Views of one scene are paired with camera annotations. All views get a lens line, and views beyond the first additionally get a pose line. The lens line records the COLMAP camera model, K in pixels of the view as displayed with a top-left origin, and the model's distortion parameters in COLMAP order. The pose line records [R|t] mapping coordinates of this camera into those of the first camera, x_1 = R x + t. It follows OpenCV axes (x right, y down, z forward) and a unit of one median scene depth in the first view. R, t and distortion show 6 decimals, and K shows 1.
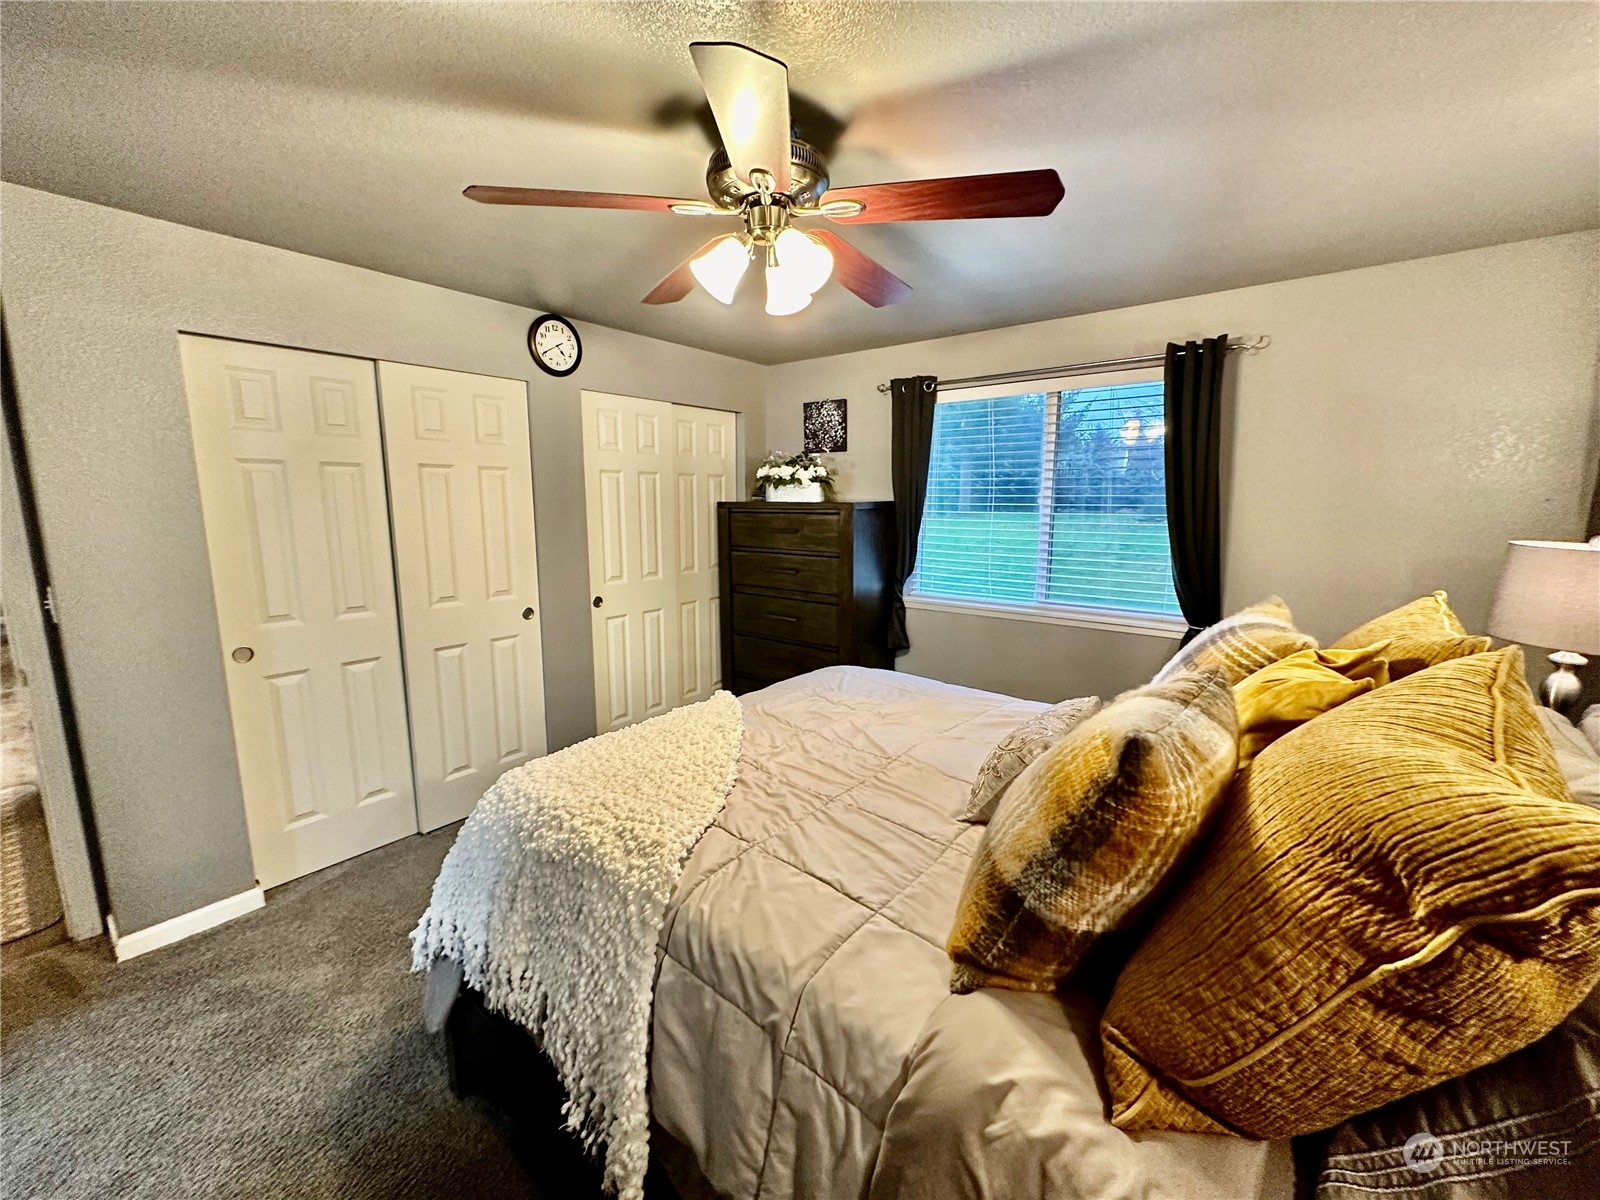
lens RADIAL K [[633.5, 0, 796.7], [0, 633.5, 601.1], [0, 0, 1]] dist [-0.001167, 0.000091]
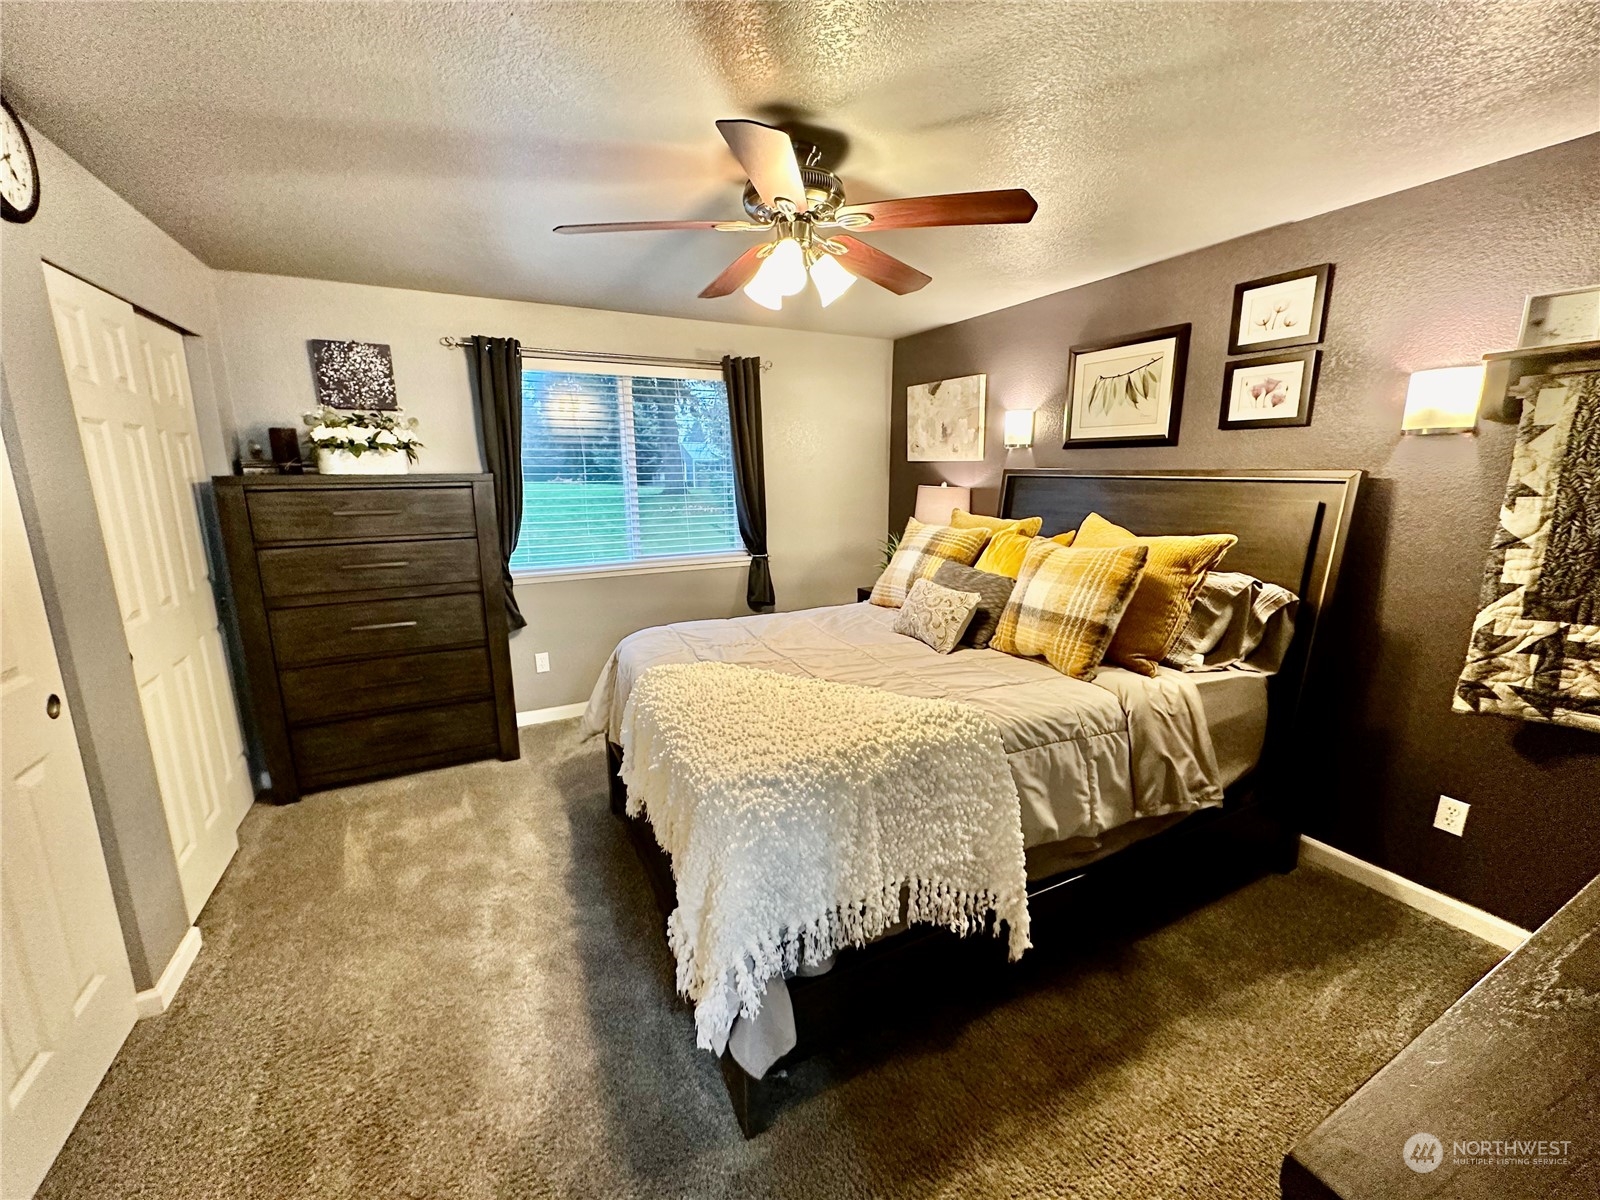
lens RADIAL K [[637.8, 0, 798.4], [0, 637.8, 599.8], [0, 0, 1]] dist [-0.001900, 0.000135]
pose [[0.412764, -0.186855, 0.891466, -0.543070], [0.151294, 0.979200, 0.135192, -0.036025], [-0.898185, 0.079071, 0.432449, 0.229088]]
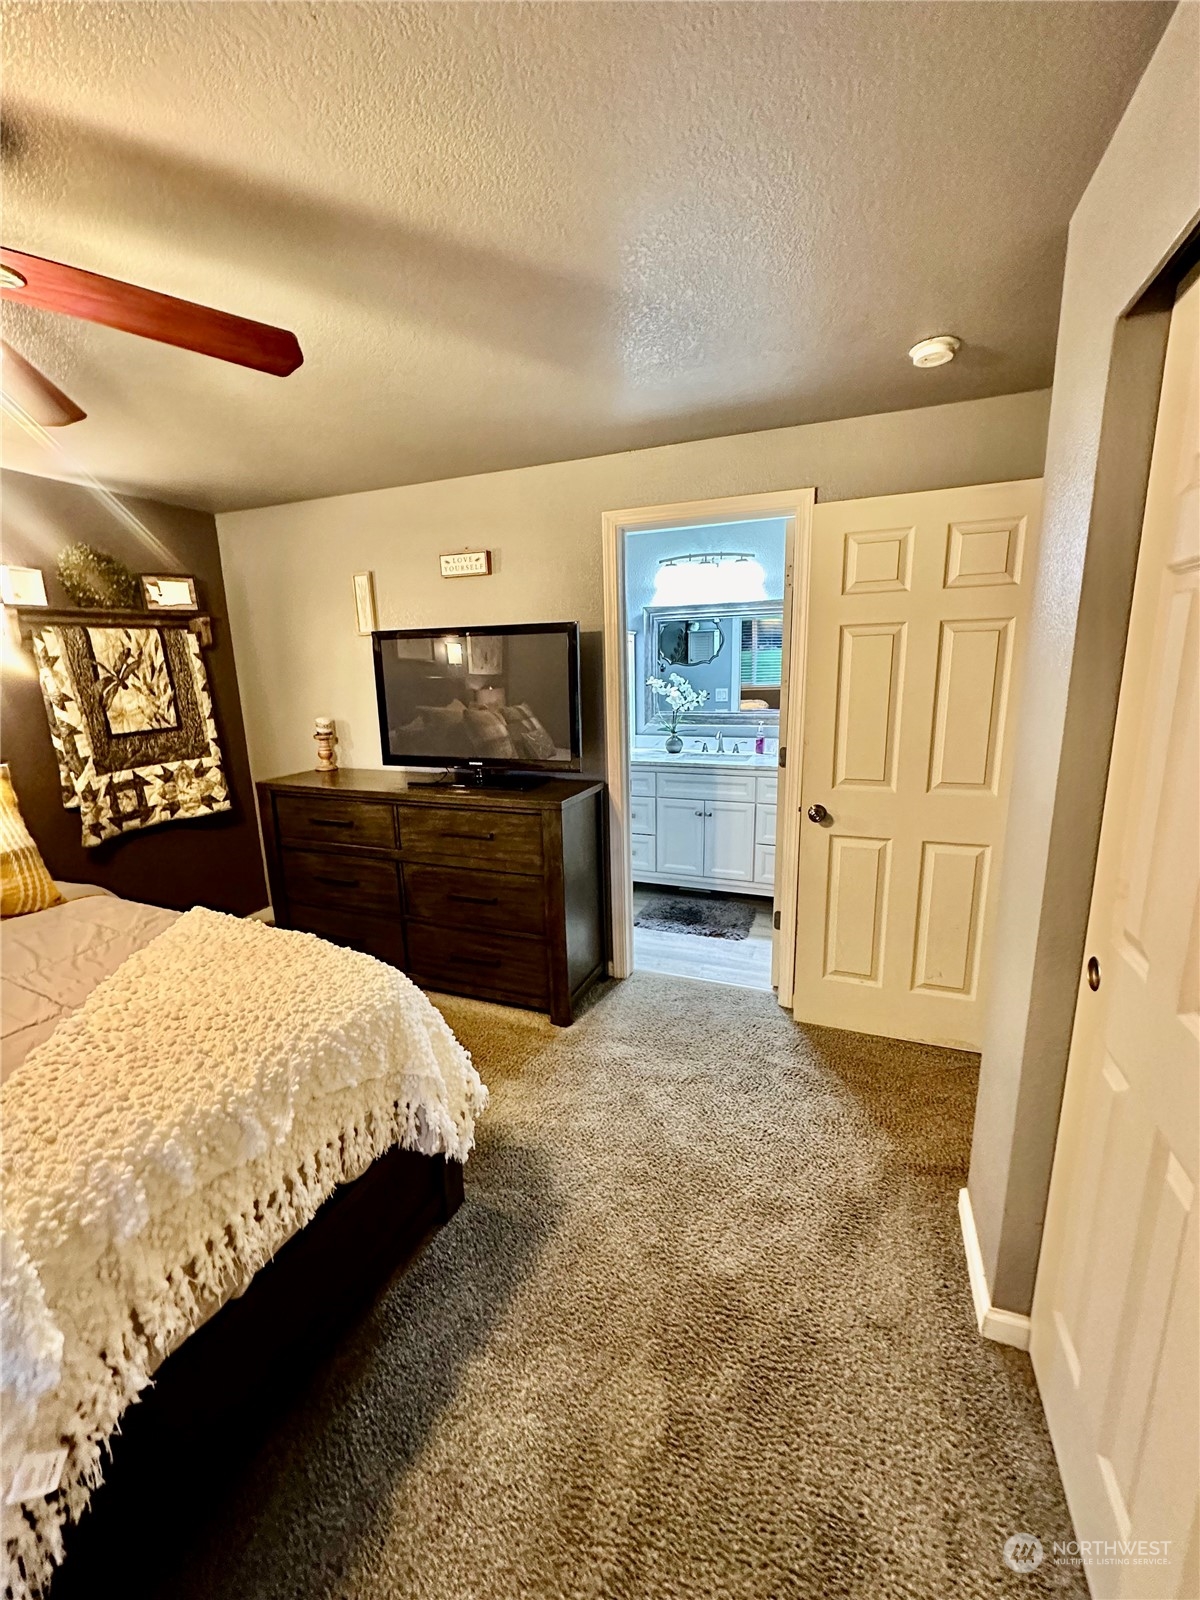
lens RADIAL K [[633.5, 0, 600.0], [0, 633.5, 800.0], [0, 0, 1]] dist [-0.001167, 0.000091]
pose [[-0.957959, 0.083417, -0.274510, -0.244126], [-0.021484, 0.933257, 0.358567, -0.141329], [0.286098, 0.349390, -0.892230, 0.849777]]
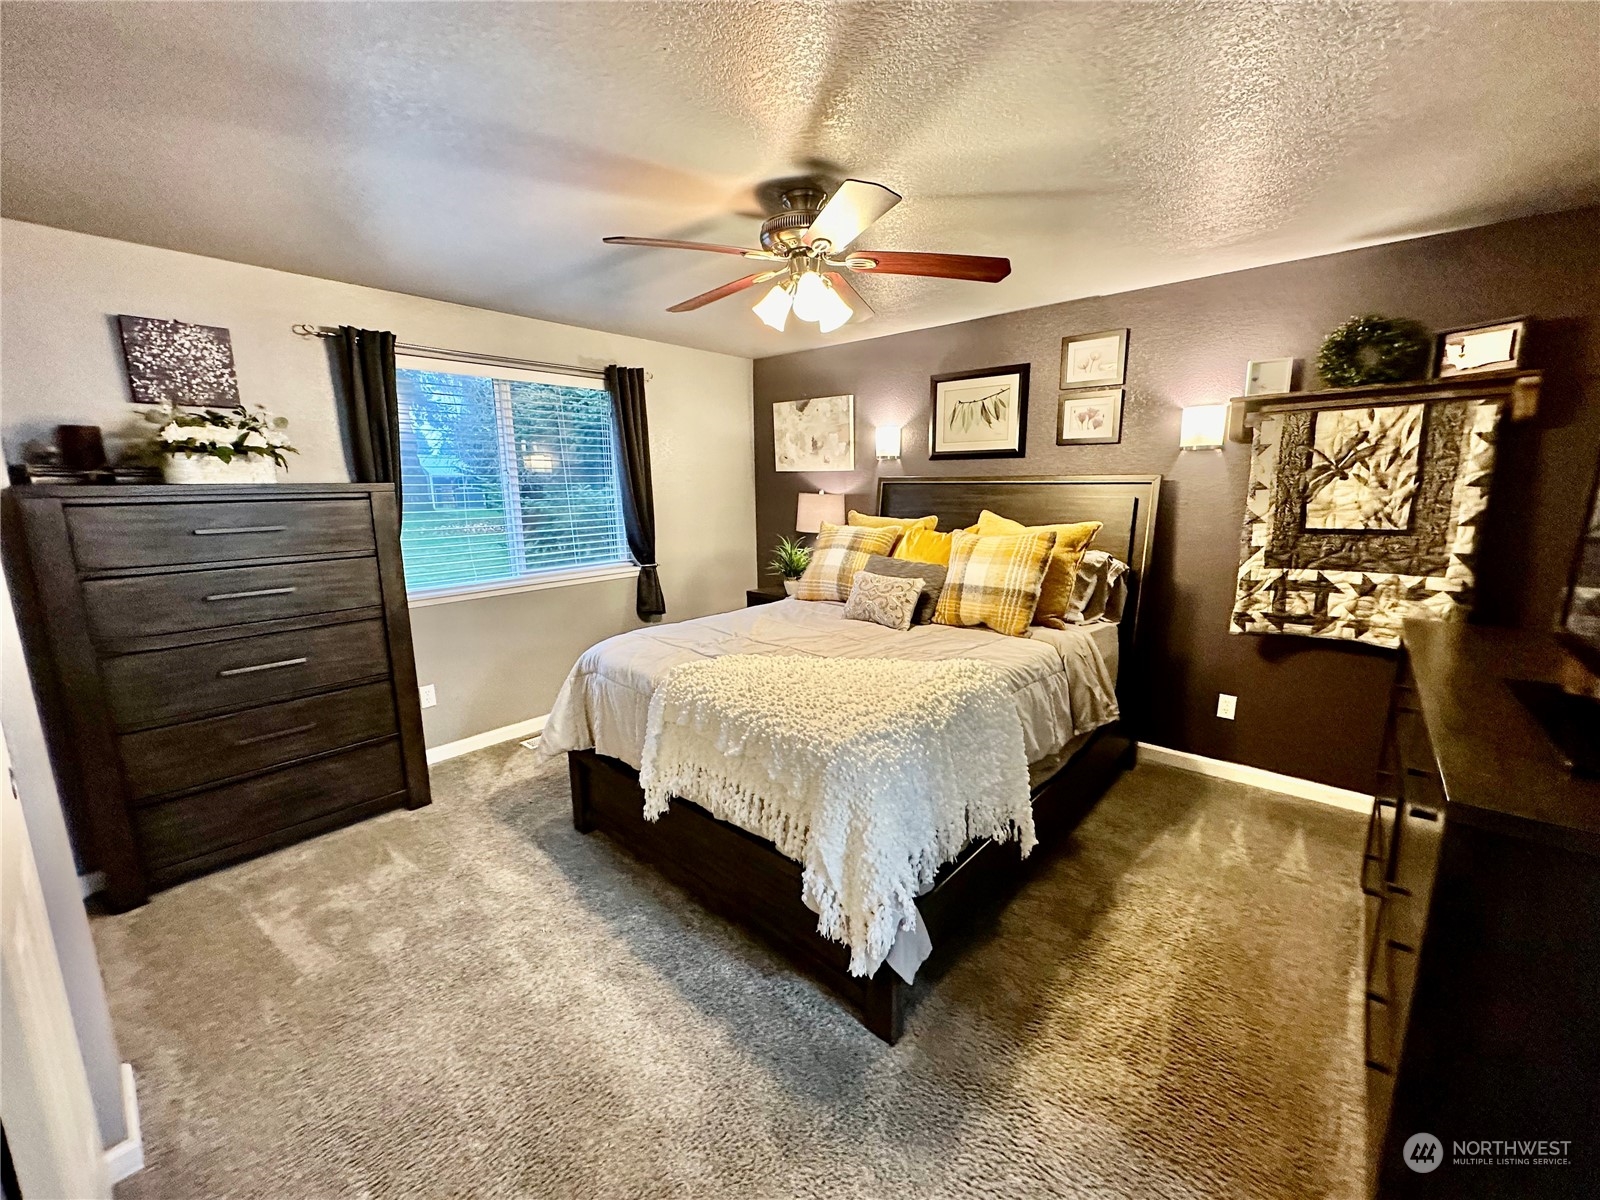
lens RADIAL K [[637.8, 0, 798.4], [0, 637.8, 599.8], [0, 0, 1]] dist [-0.001900, 0.000135]
pose [[0.049664, -0.183930, 0.981684, -0.665618], [0.170724, 0.969994, 0.173103, -0.062572], [-0.984066, 0.159000, 0.079575, 0.443524]]
